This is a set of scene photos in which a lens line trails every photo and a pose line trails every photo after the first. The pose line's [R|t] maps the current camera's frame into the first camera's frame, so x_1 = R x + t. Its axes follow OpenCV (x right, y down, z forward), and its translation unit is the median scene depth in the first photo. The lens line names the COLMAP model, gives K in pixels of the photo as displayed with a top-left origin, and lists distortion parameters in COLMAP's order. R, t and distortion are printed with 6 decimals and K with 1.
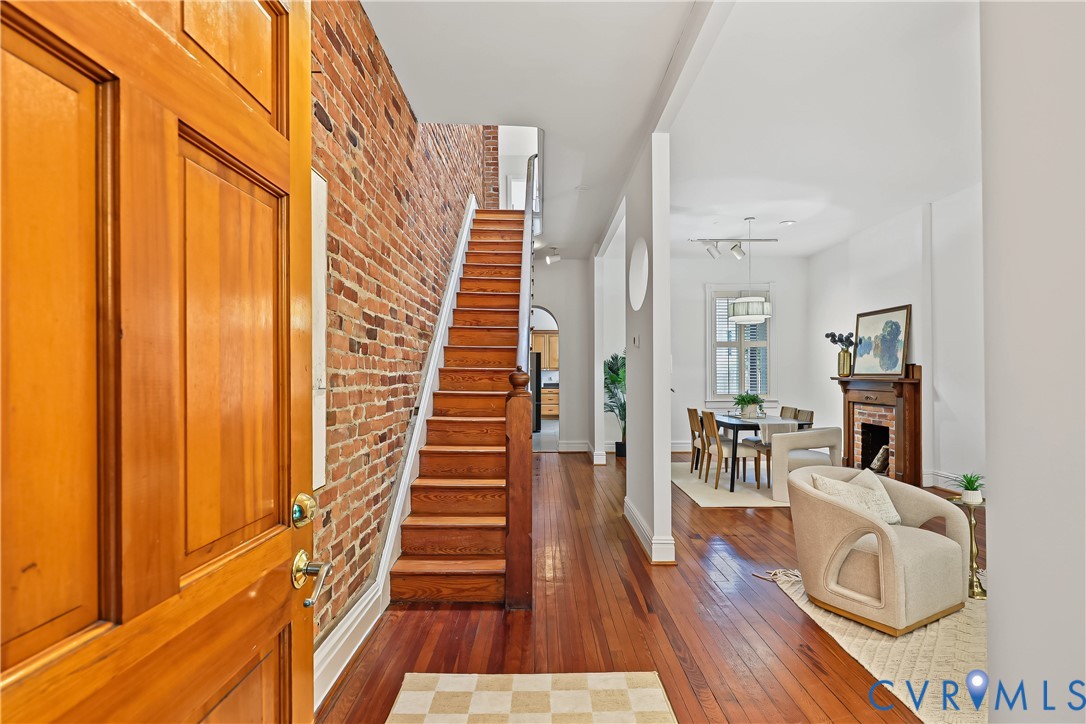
lens RADIAL K [[591.0, 0, 542.0], [0, 591.0, 366.8], [0, 0, 1]] dist [-0.002610, -0.002217]
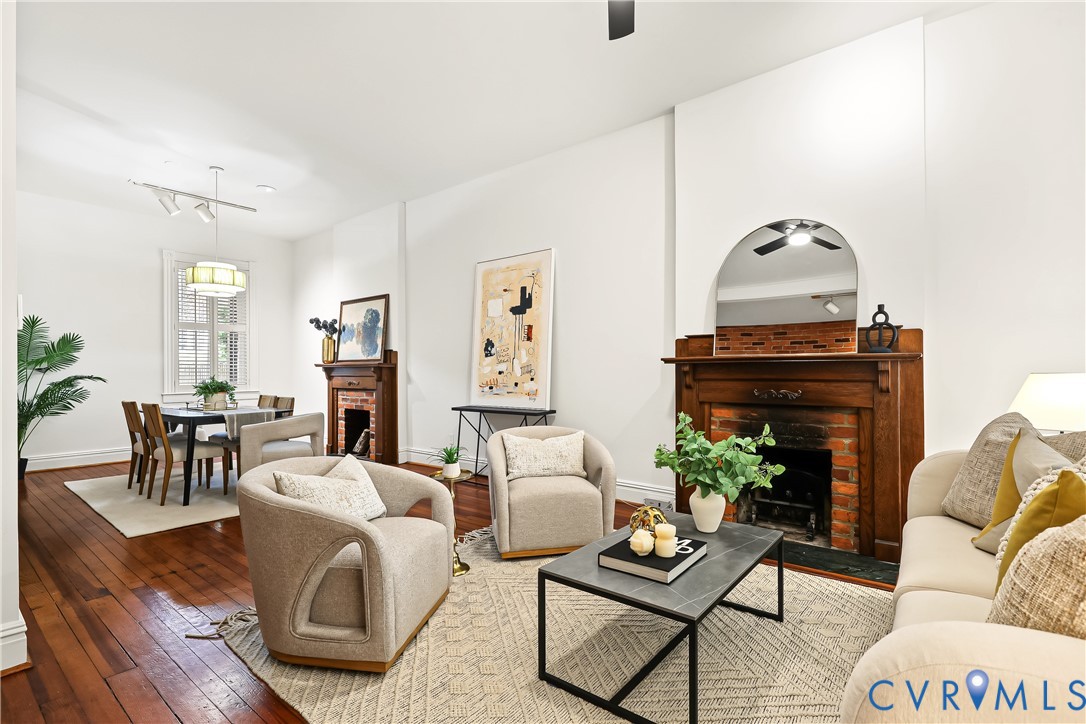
lens RADIAL K [[504.6, 0, 540.4], [0, 504.6, 368.8], [0, 0, 1]] dist [-0.001202, -0.000311]
pose [[0.650660, 0.002529, 0.759365, 0.113564], [0.001491, 0.999988, -0.004609, 0.034287], [-0.759368, 0.004131, 0.650648, 0.202822]]
